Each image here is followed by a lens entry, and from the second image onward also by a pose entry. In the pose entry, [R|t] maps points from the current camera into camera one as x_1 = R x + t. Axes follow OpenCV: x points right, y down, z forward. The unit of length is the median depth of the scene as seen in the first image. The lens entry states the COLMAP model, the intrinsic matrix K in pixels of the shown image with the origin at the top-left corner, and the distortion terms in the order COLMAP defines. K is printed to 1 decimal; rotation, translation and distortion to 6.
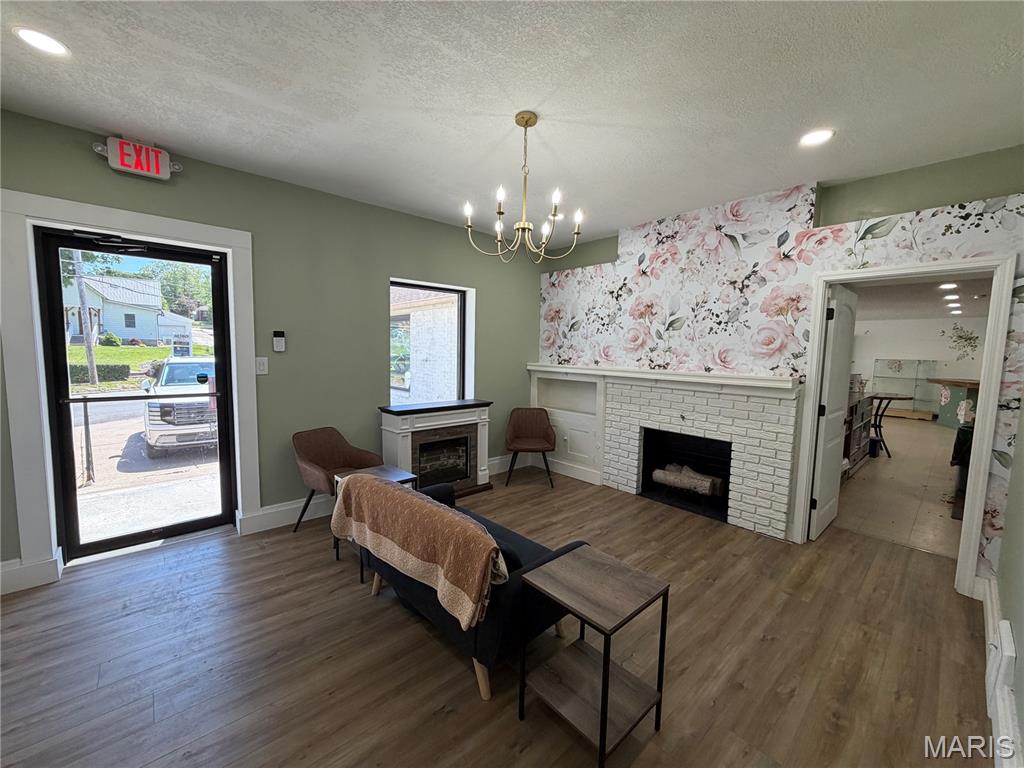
lens RADIAL K [[406.3, 0, 510.2], [0, 406.3, 386.1], [0, 0, 1]] dist [-0.000069, 0.000260]
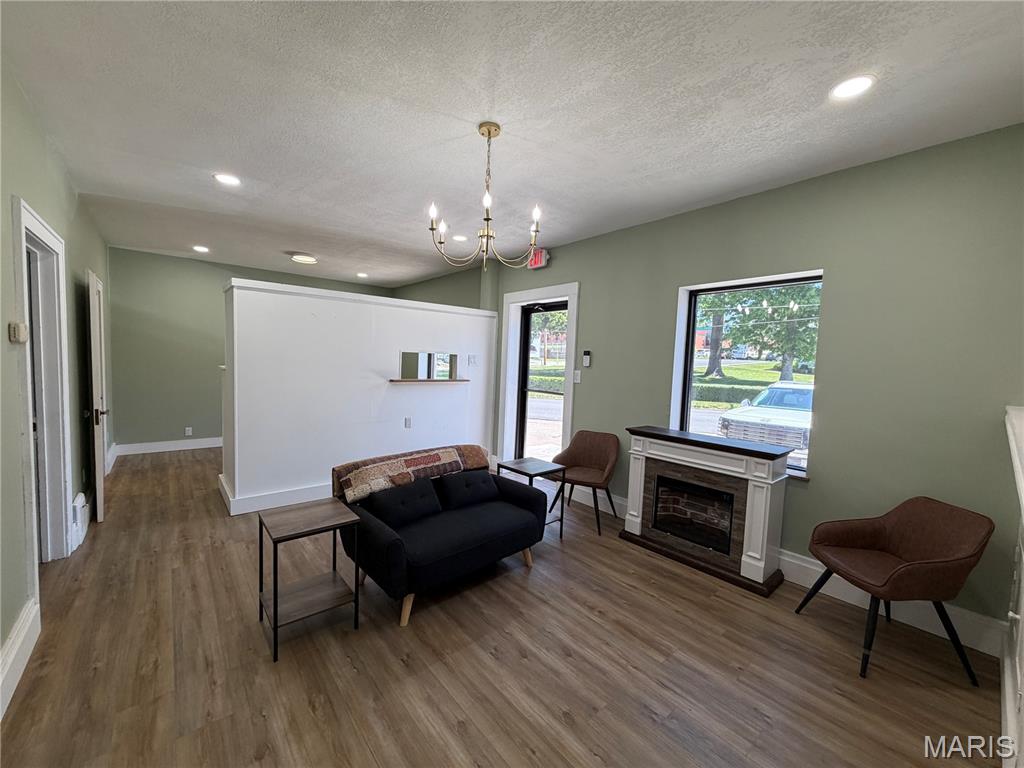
lens RADIAL K [[406.3, 0, 510.2], [0, 406.3, 386.1], [0, 0, 1]] dist [-0.000069, 0.000260]
pose [[-0.030086, 0.042019, -0.998664, 0.761412], [-0.126343, 0.990943, 0.045501, -0.052451], [0.991530, 0.127543, -0.024505, 0.814537]]
